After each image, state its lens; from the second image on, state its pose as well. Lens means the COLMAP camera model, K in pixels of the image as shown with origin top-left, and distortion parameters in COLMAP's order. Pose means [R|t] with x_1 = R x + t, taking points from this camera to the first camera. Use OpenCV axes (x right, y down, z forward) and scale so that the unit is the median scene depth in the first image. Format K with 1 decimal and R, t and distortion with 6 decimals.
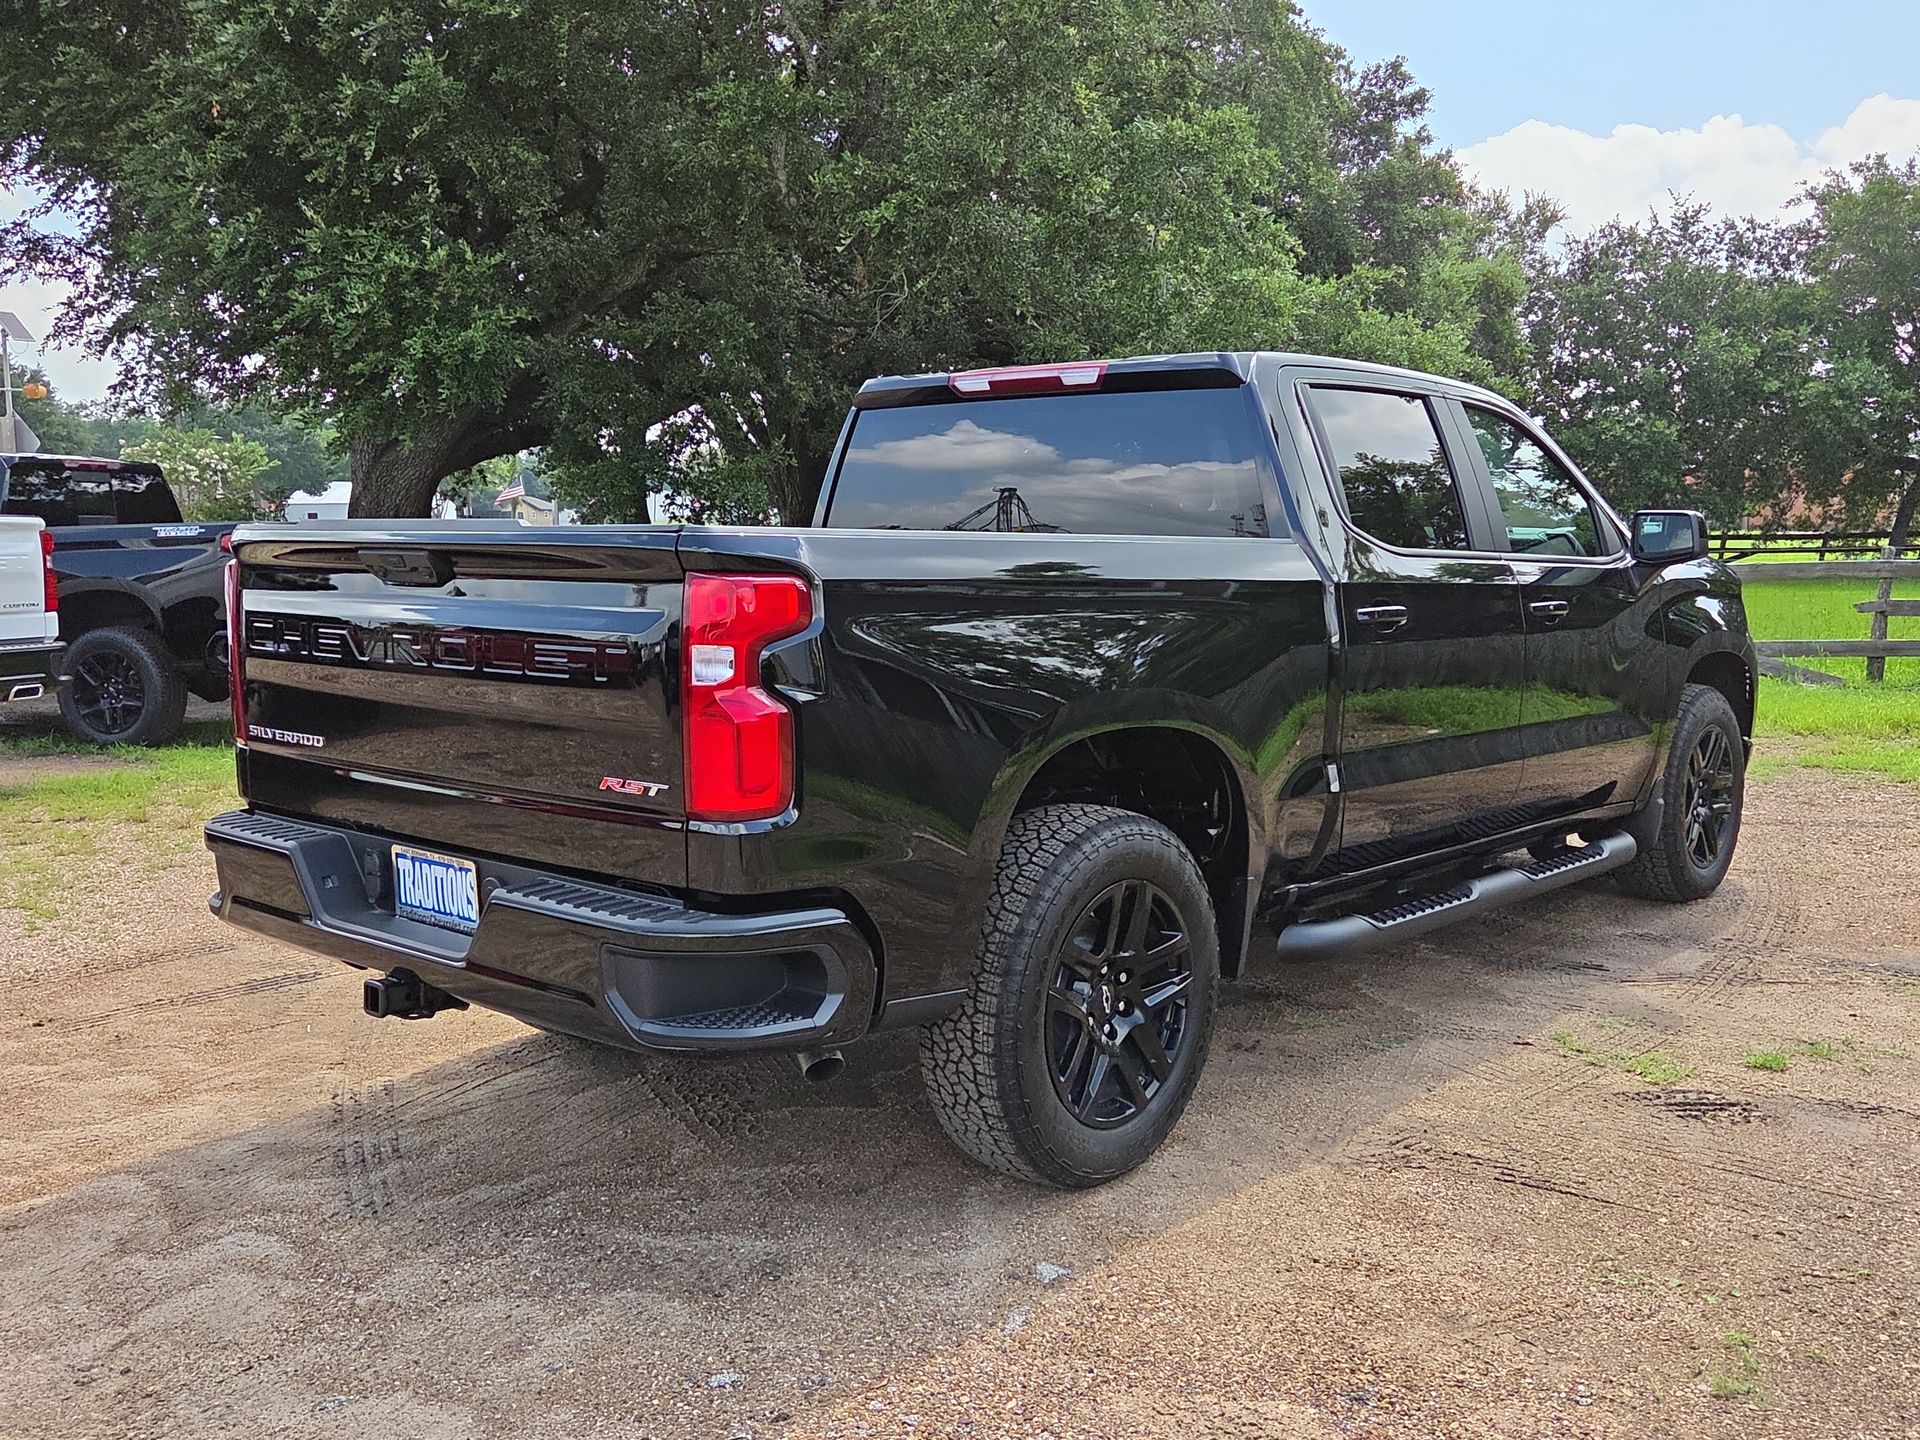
lens RADIAL K [[1591.6, 0, 1102.9], [0, 1591.6, 723.6], [0, 0, 1]] dist [0.043000, -0.000910]
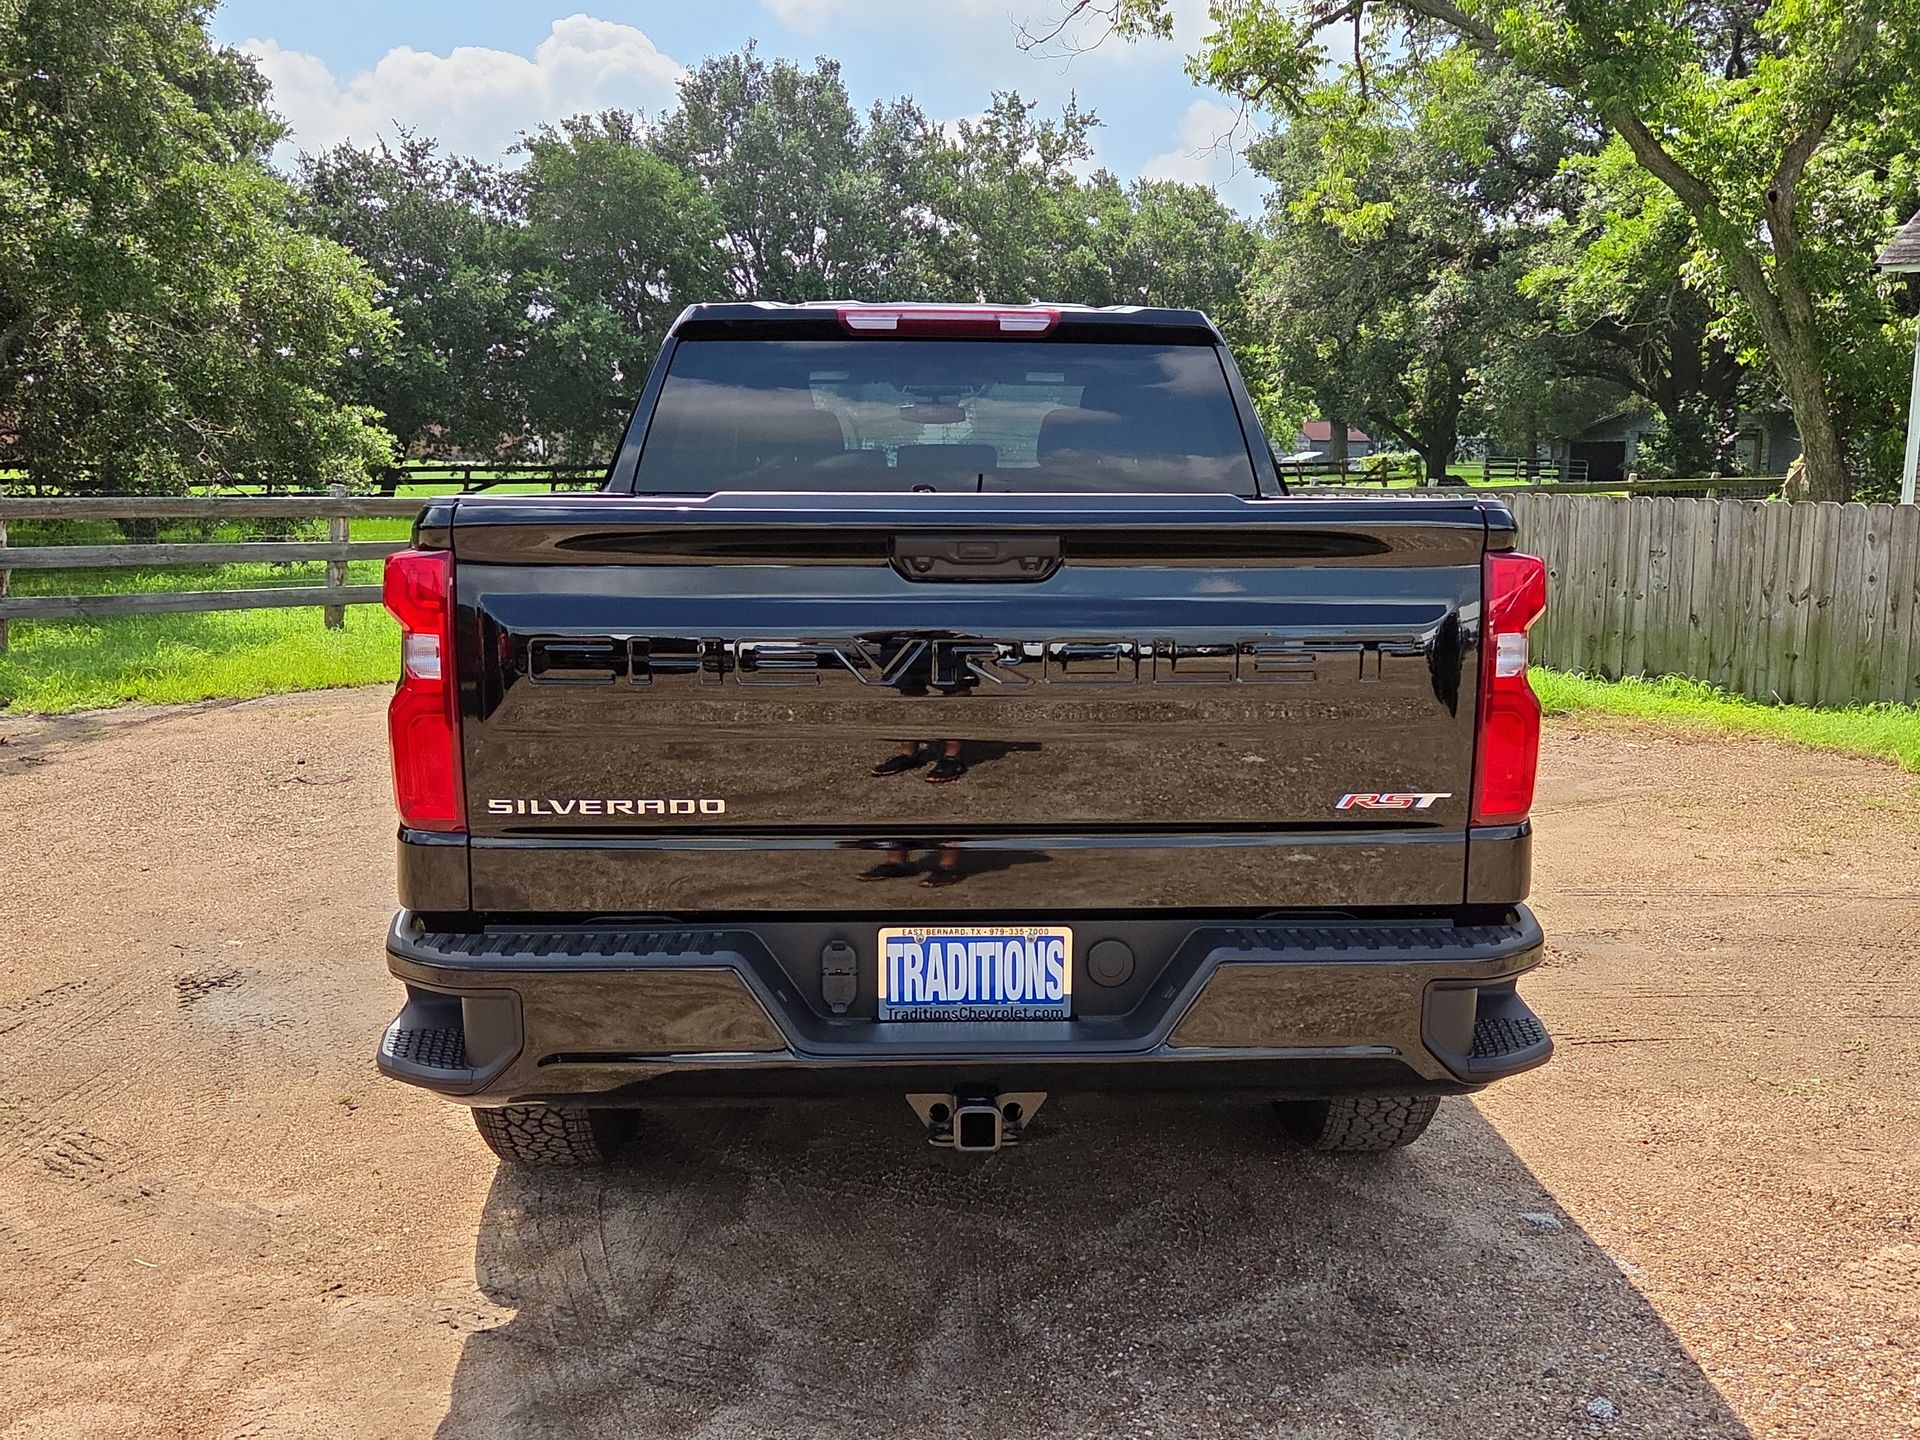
lens RADIAL K [[1570.3, 0, 968.5], [0, 1570.3, 697.5], [0, 0, 1]] dist [0.042471, -0.010511]
pose [[0.776673, -0.091264, 0.623257, -0.769284], [0.073407, 0.995820, 0.054342, -0.061486], [-0.625611, 0.003545, 0.780127, 0.361447]]
